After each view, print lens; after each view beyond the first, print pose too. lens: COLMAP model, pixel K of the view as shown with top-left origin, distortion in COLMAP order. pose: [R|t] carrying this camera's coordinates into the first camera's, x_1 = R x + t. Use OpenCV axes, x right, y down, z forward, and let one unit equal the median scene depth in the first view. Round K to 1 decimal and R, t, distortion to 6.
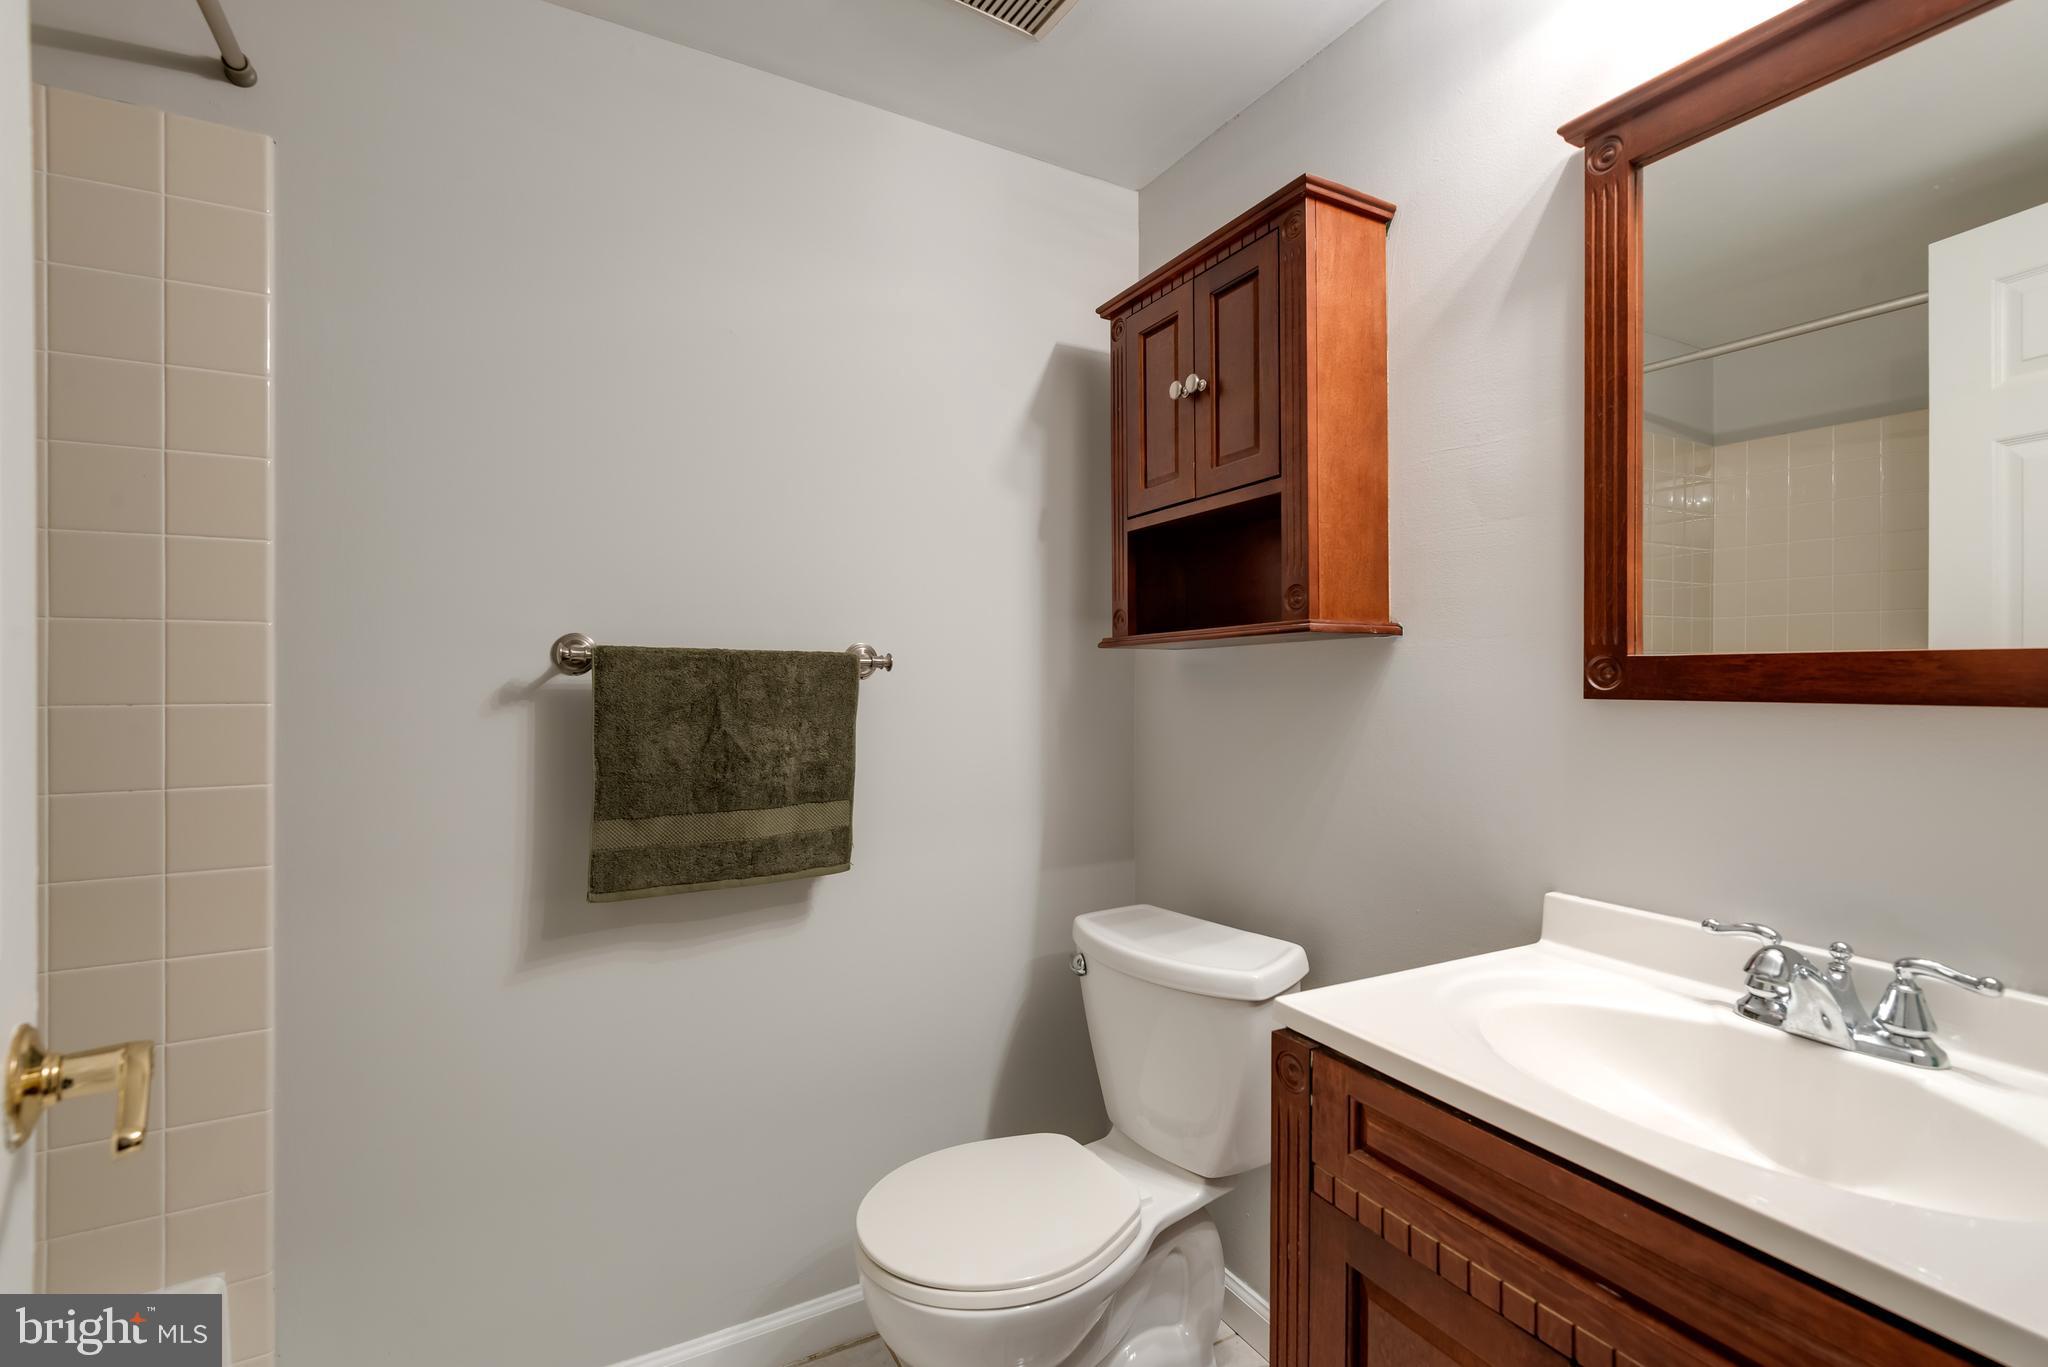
lens RADIAL K [[933.0, 0, 995.1], [0, 933.0, 708.3], [0, 0, 1]] dist [0.030606, -0.014671]
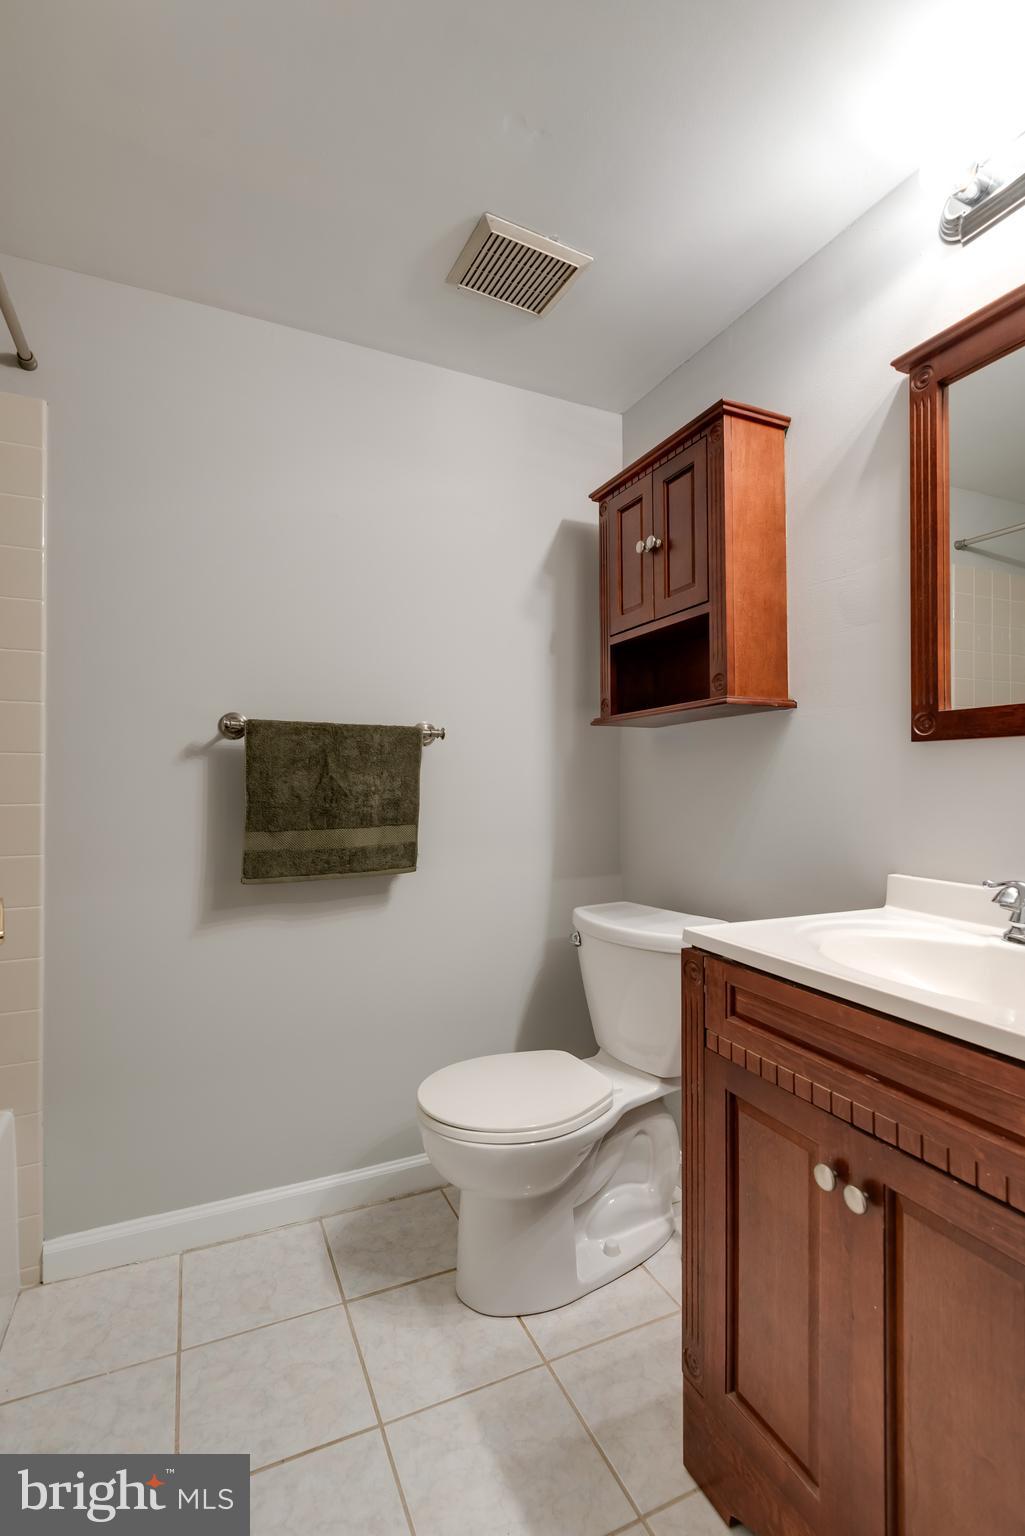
lens RADIAL K [[699.7, 0, 514.1], [0, 699.7, 767.7], [0, 0, 1]] dist [0.030606, -0.014671]
pose [[0.999029, -0.017151, -0.040592, 0.049870], [0.015358, 0.998910, -0.044078, 0.065482], [0.041304, 0.043412, 0.998203, -0.111609]]
